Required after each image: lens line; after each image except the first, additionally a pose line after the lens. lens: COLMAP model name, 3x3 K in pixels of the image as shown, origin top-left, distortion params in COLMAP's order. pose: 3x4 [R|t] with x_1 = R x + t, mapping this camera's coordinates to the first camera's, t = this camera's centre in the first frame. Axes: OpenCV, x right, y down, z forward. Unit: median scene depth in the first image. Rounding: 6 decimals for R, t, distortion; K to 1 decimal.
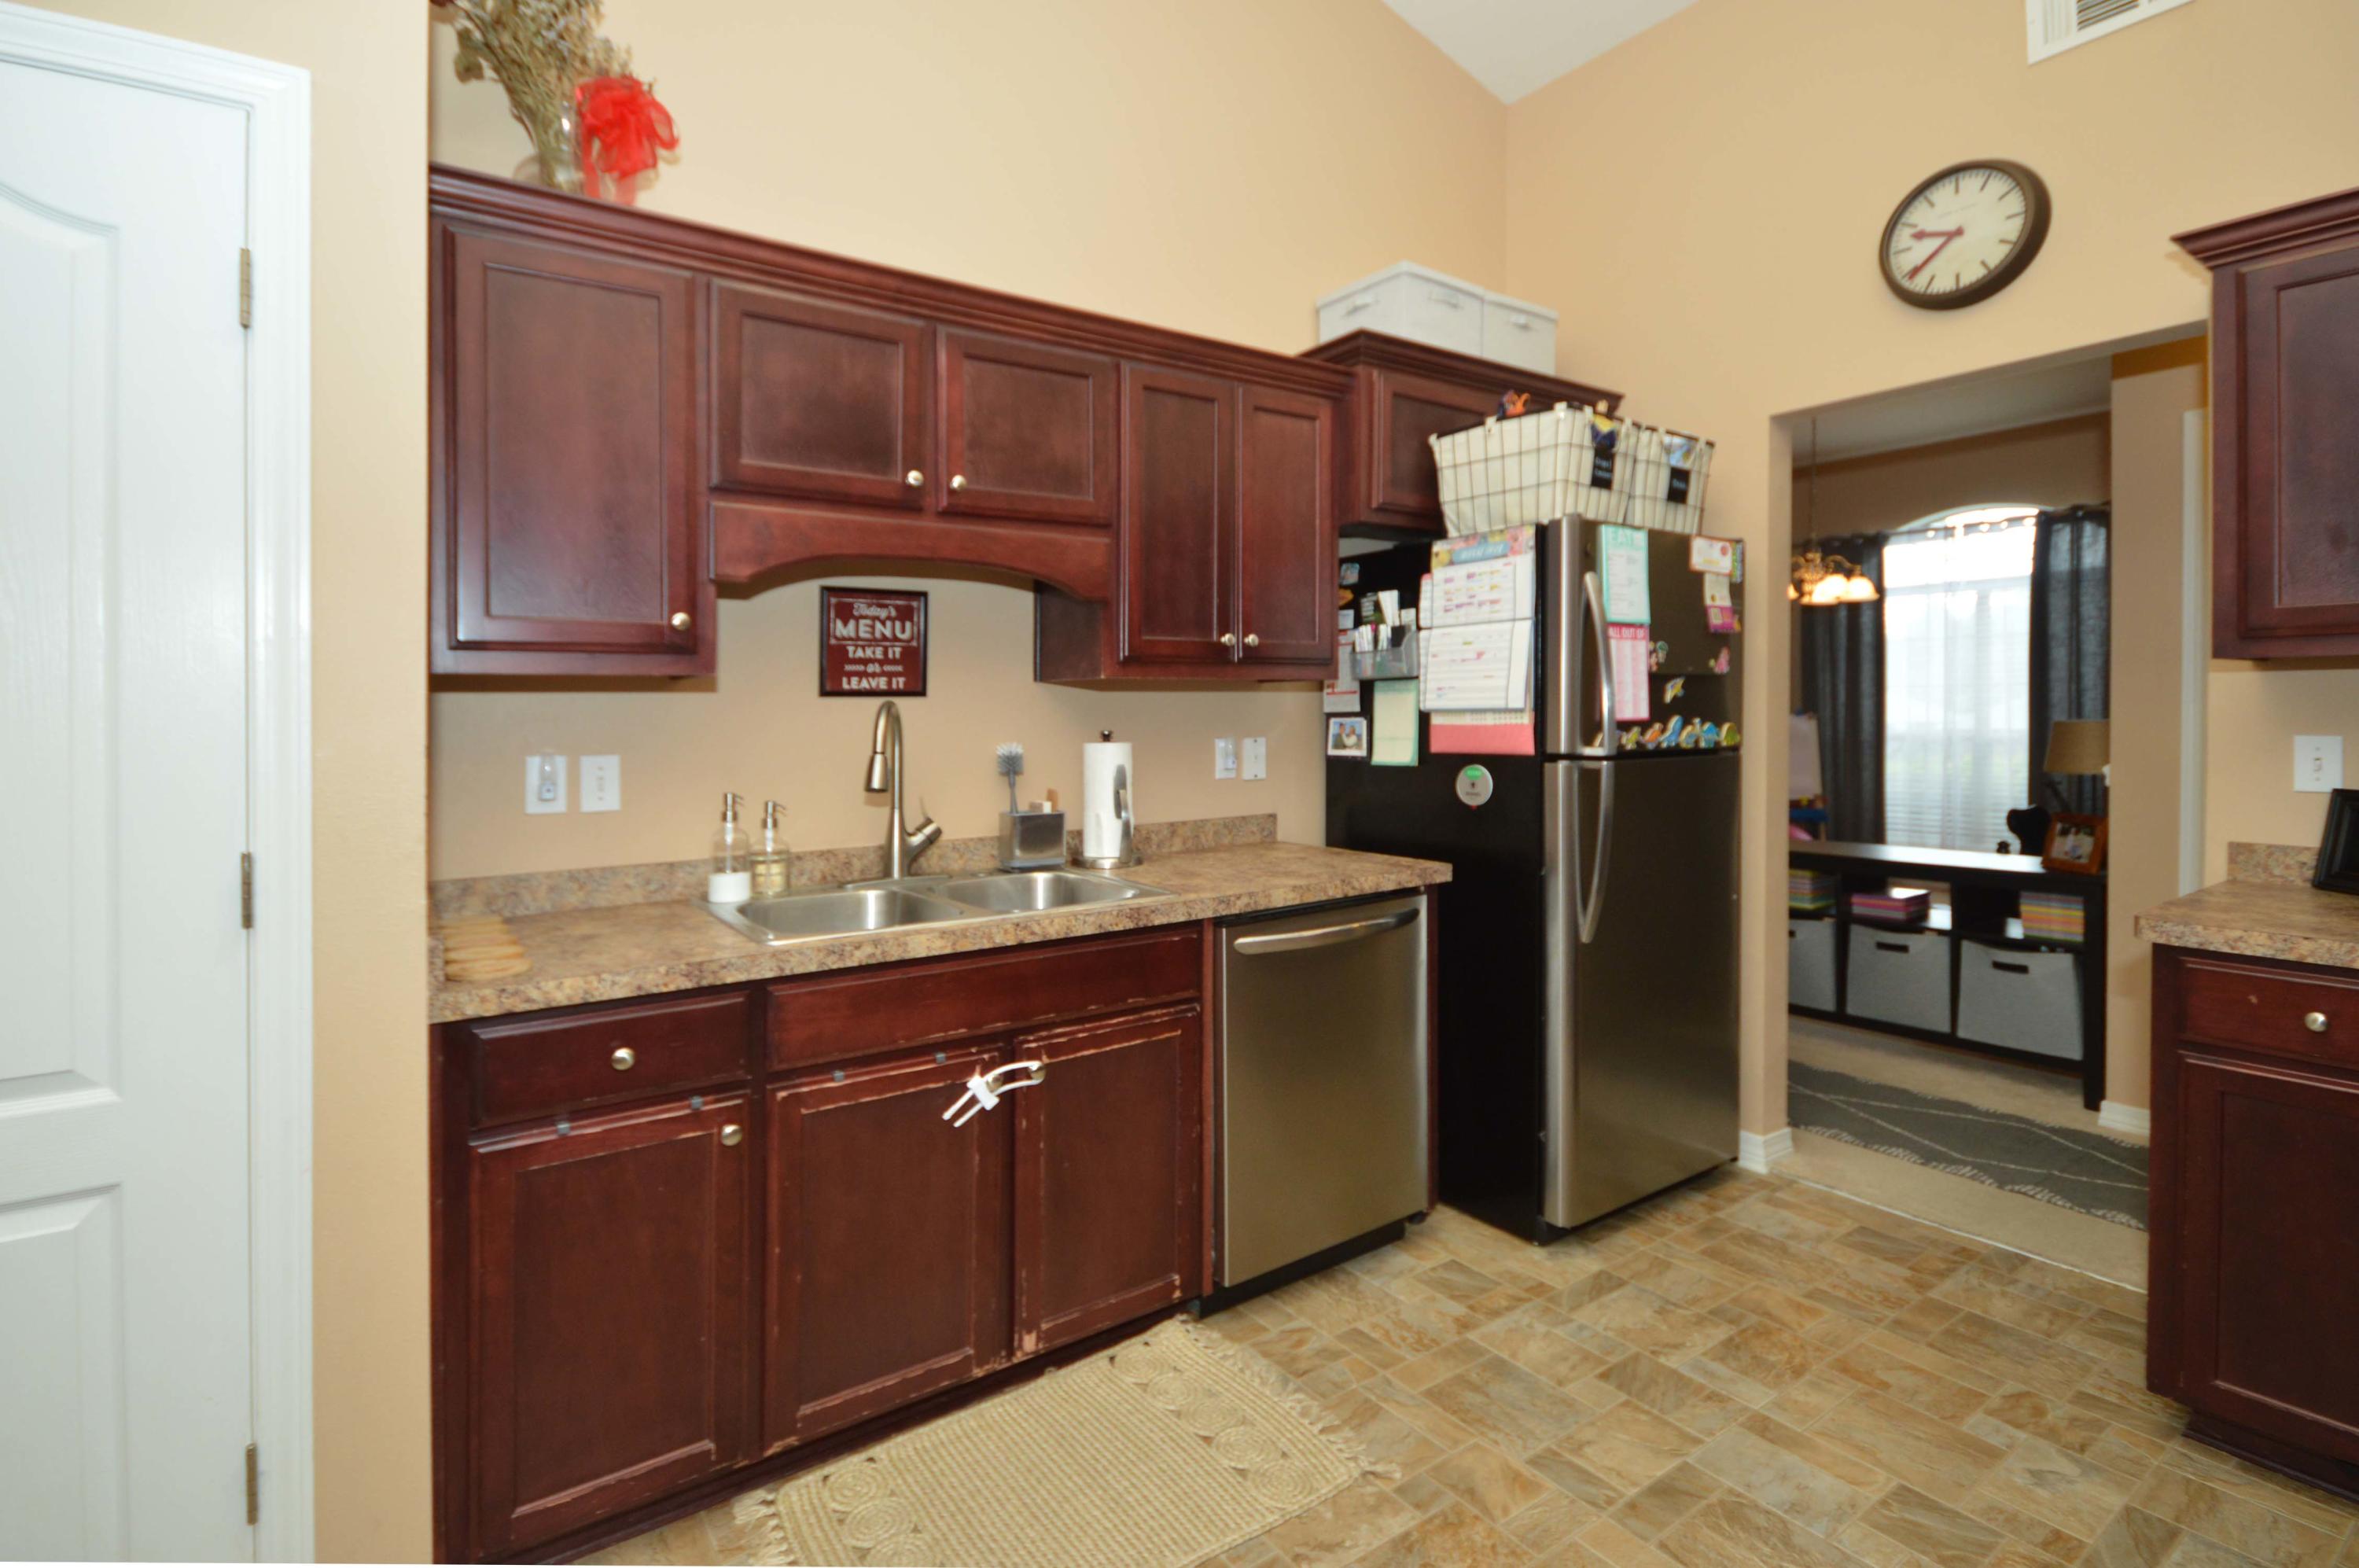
lens RADIAL K [[1083.7, 0, 1134.6], [0, 1083.7, 734.6], [0, 0, 1]] dist [0.000801, -0.000016]
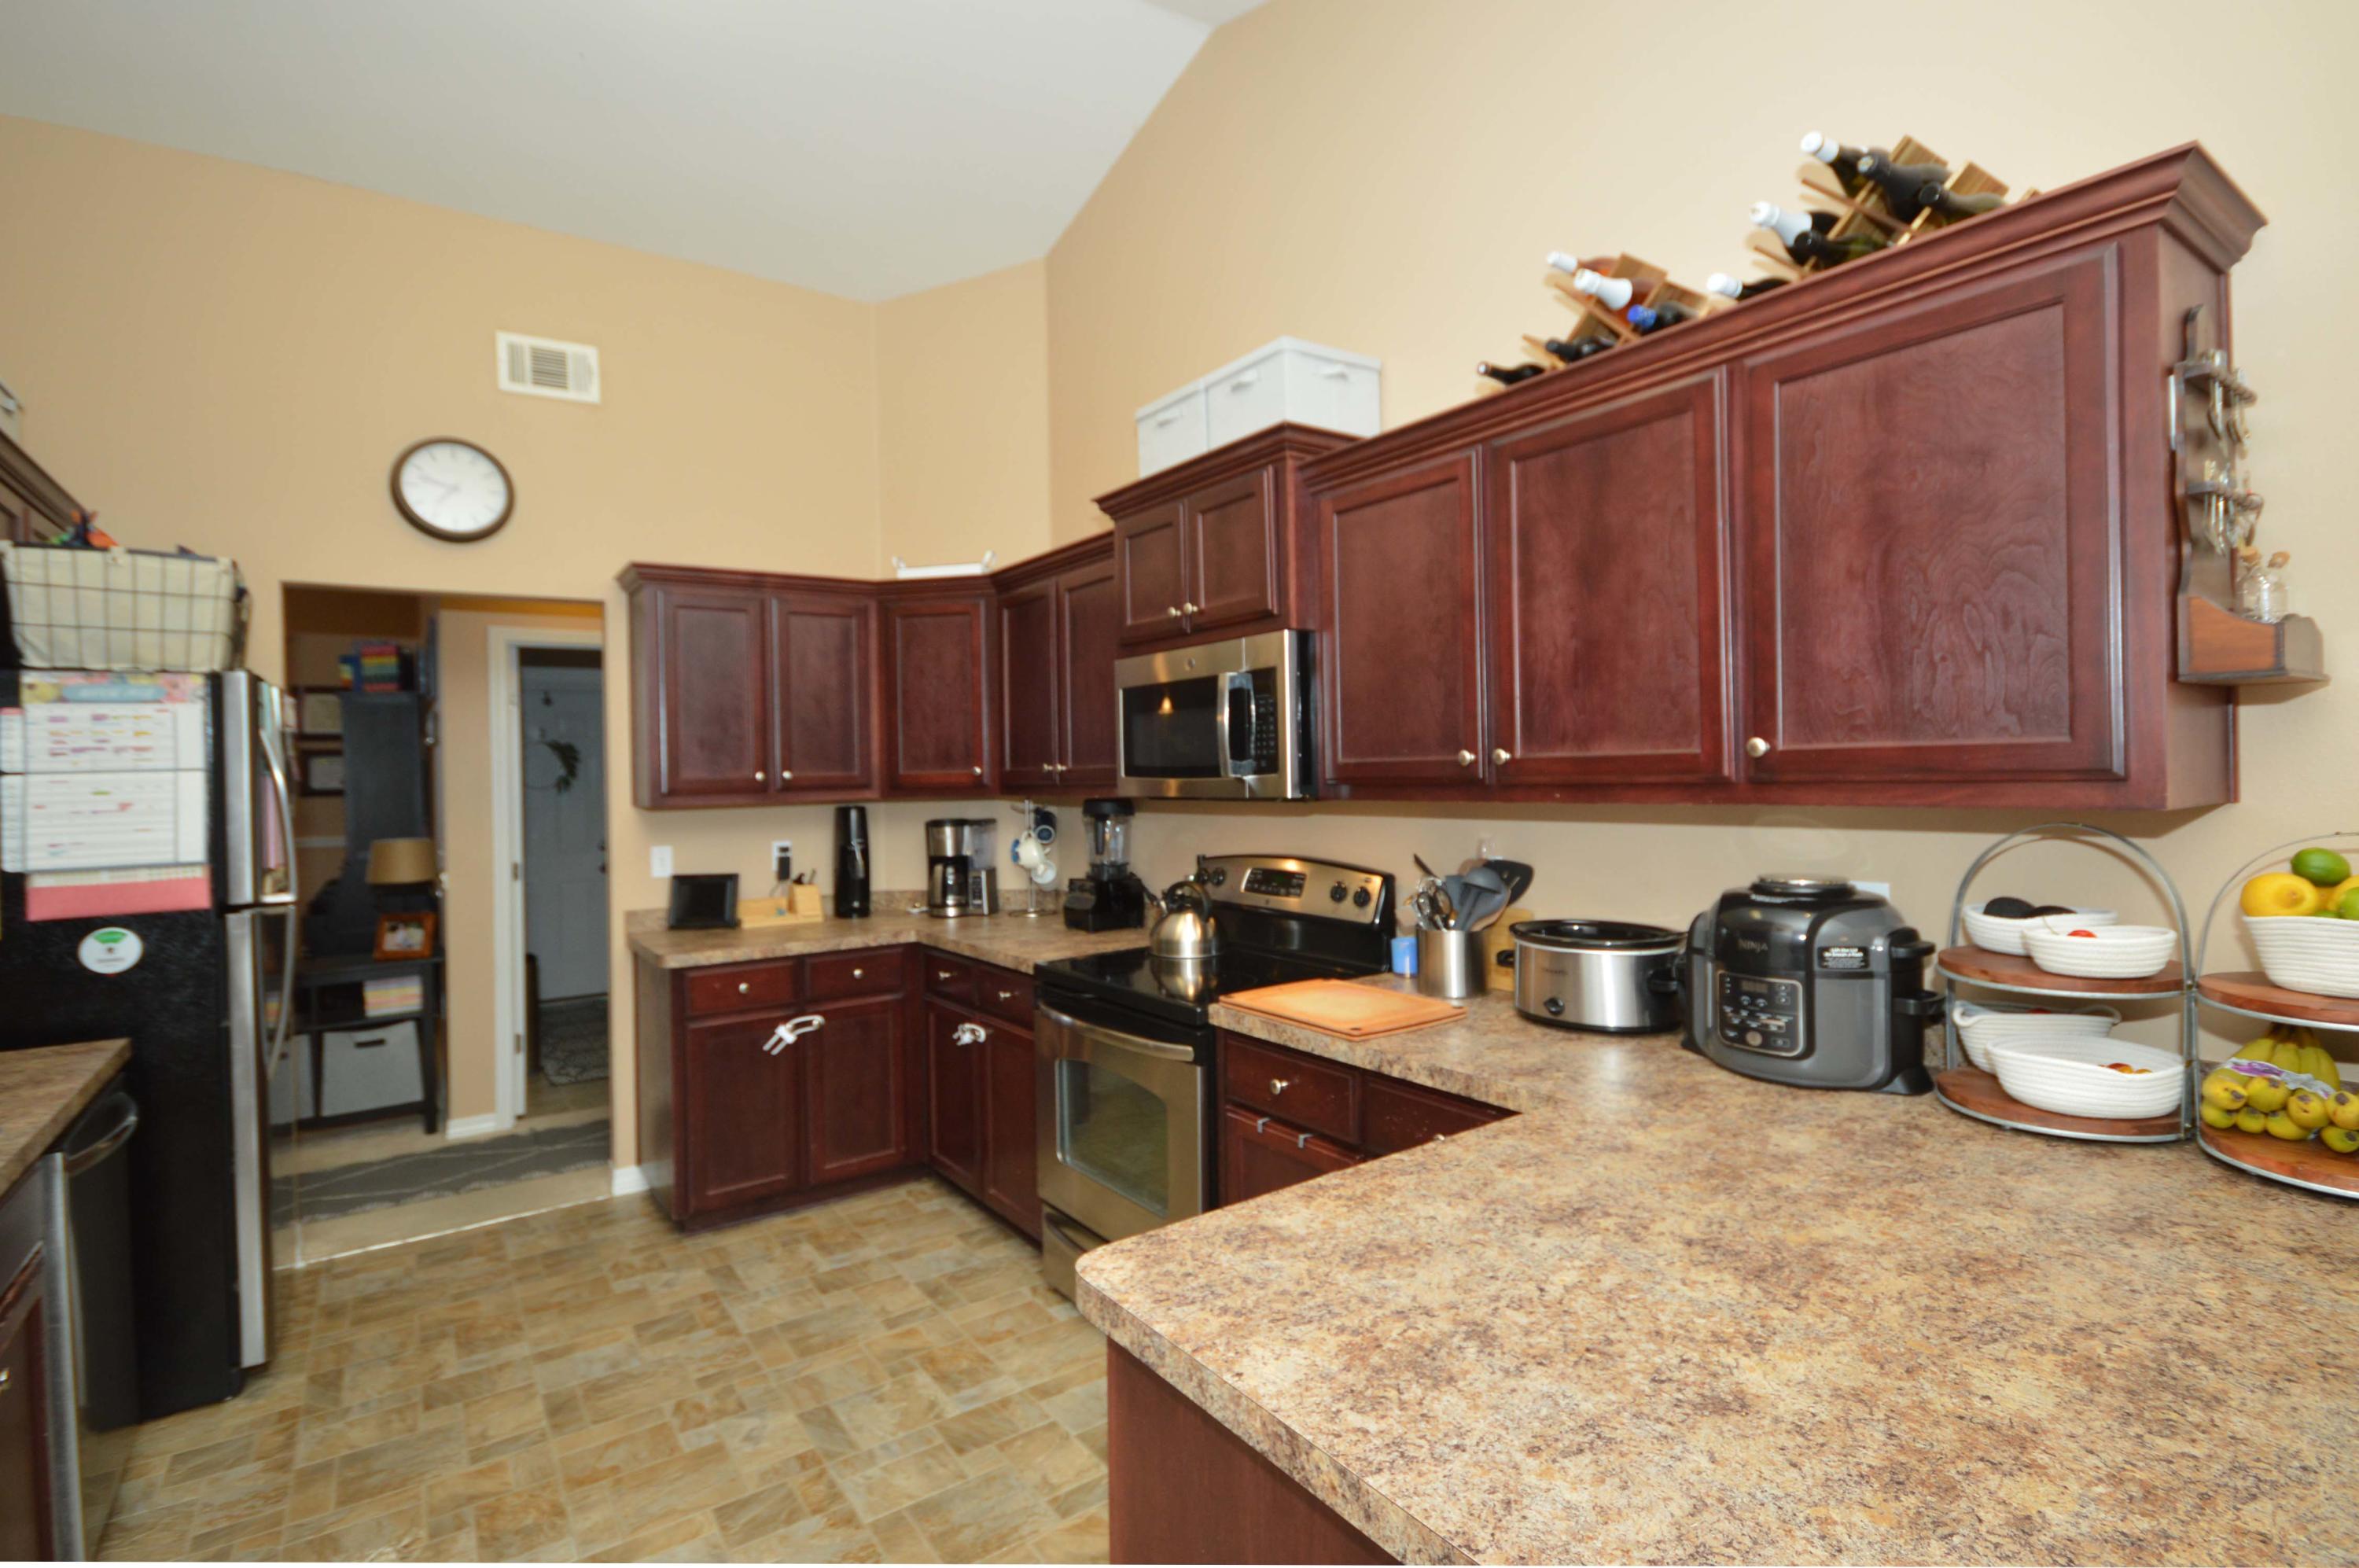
lens RADIAL K [[1104.8, 0, 1185.6], [0, 1104.8, 767.7], [0, 0, 1]] dist [0.001675, 0.000287]
pose [[-0.041821, 0.017326, 0.998975, -0.669898], [0.043563, 0.998930, -0.015501, -0.053522], [-0.998175, 0.042870, -0.042531, 0.146869]]
